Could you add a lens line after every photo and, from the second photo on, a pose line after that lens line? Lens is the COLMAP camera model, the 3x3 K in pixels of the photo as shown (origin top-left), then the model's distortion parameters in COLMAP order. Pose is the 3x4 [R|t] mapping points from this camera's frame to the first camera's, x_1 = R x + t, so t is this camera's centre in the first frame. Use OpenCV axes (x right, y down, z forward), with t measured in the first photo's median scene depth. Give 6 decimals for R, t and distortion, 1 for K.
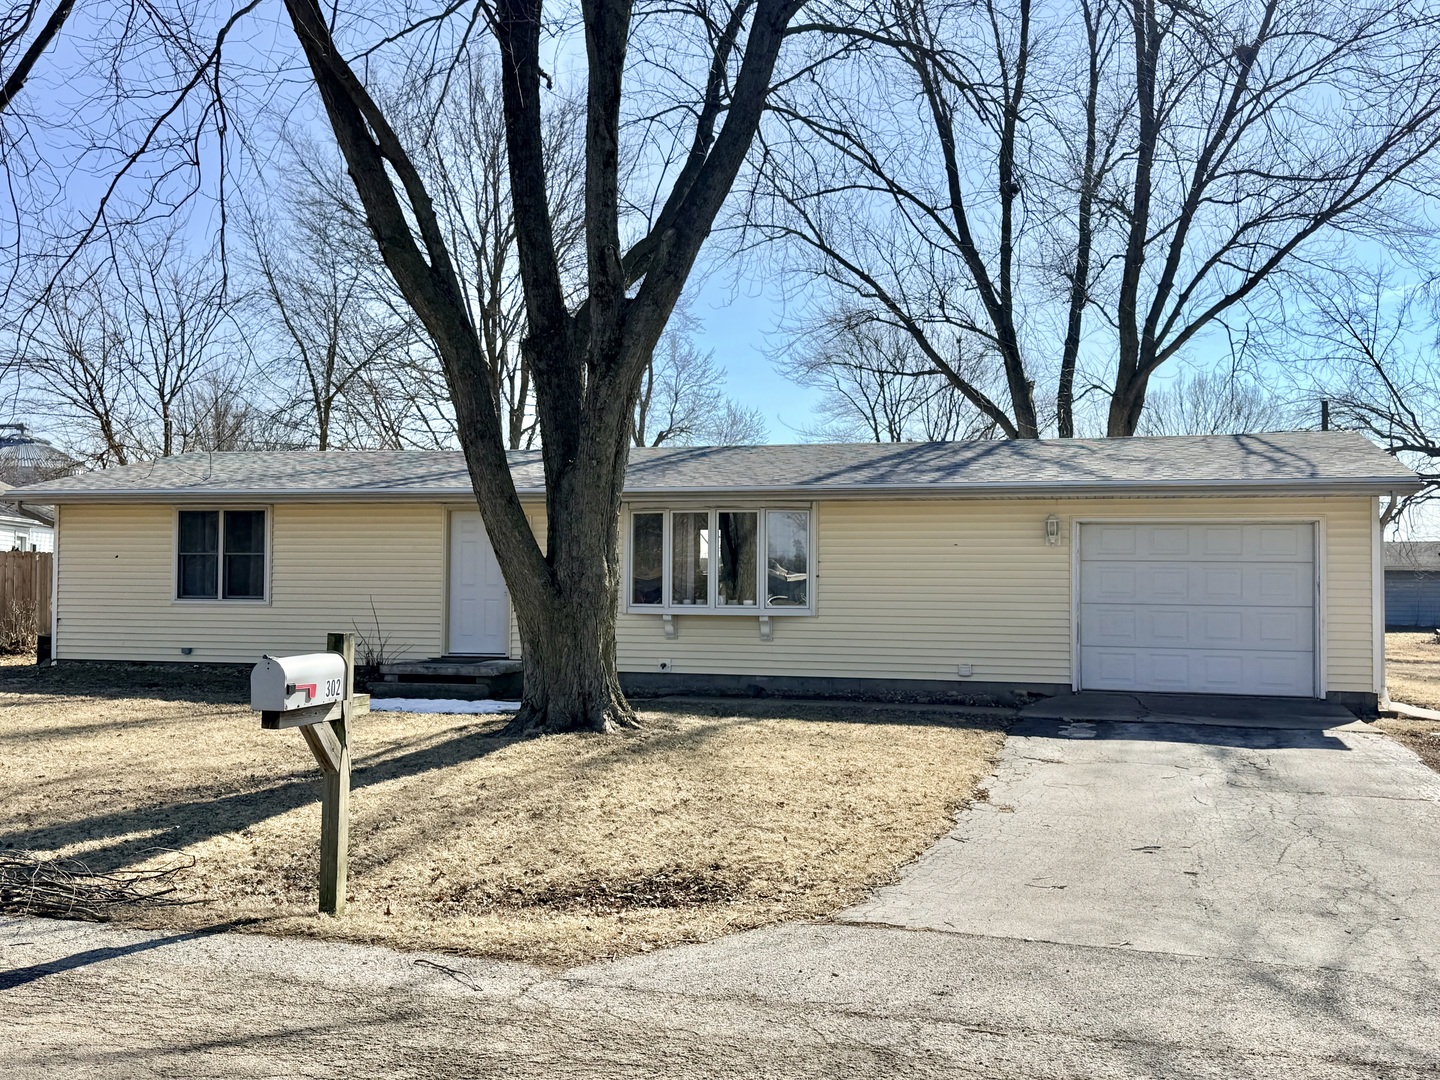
lens RADIAL K [[1418.6, 0, 720.0], [0, 1418.6, 540.0], [0, 0, 1]] dist [0.054581, -0.014802]
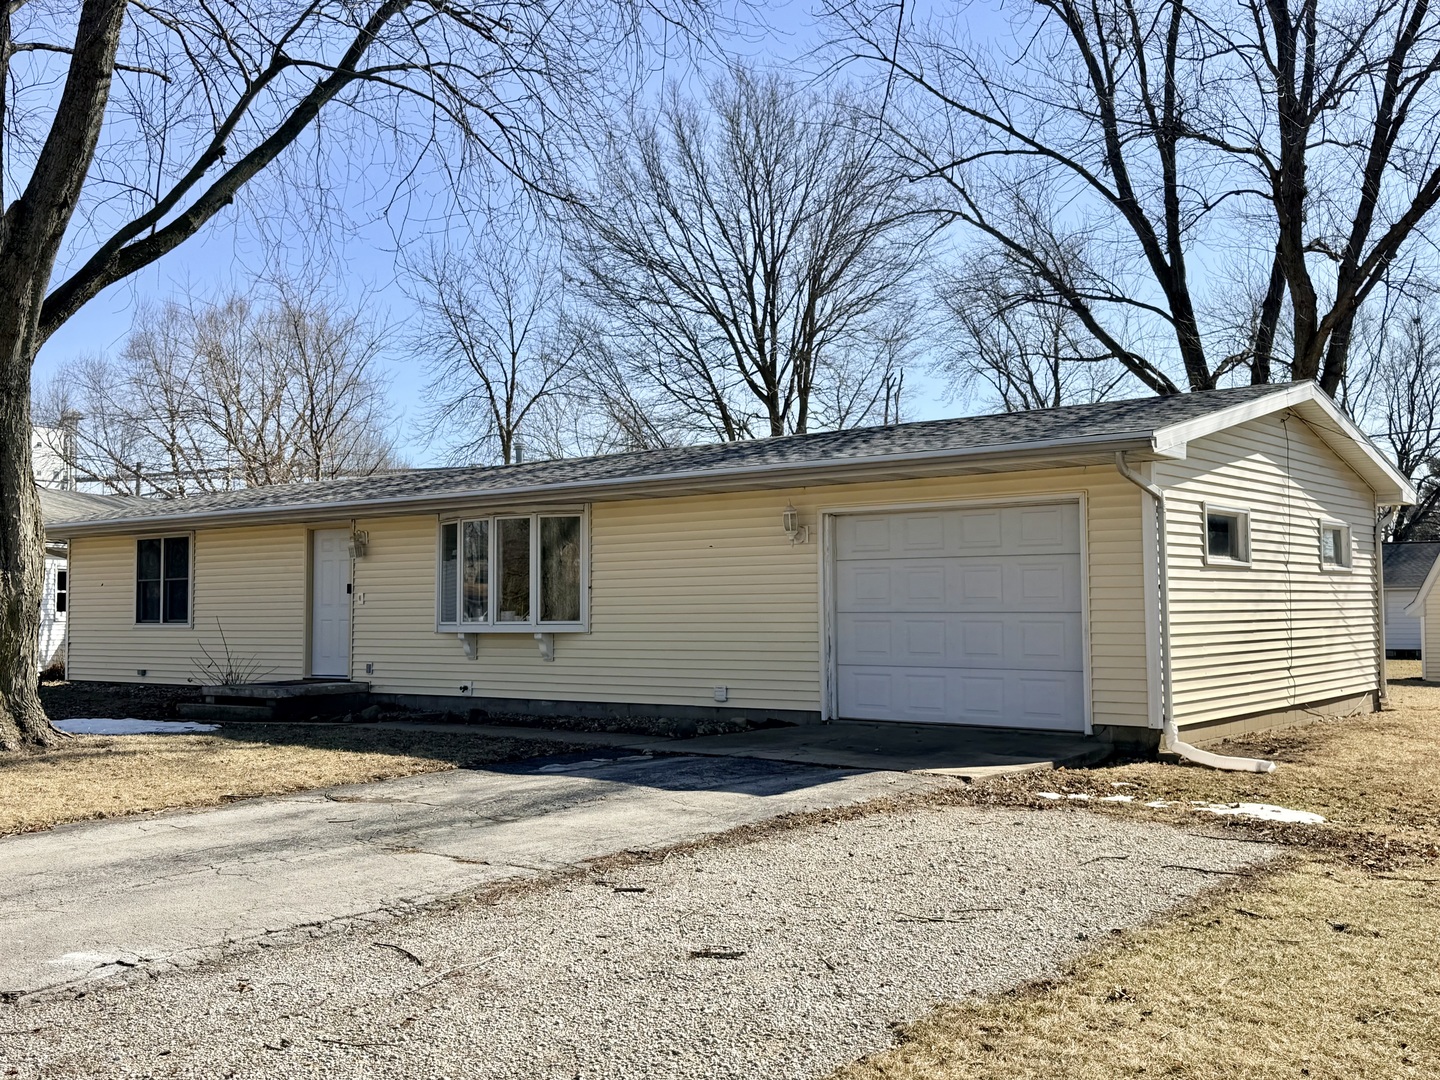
lens RADIAL K [[1418.6, 0, 720.0], [0, 1418.6, 540.0], [0, 0, 1]] dist [0.054581, -0.014802]
pose [[0.927238, -0.033579, -0.372965, 0.472912], [0.025484, 0.999321, -0.026615, 0.021575], [0.373605, 0.015174, 0.927464, 0.208423]]
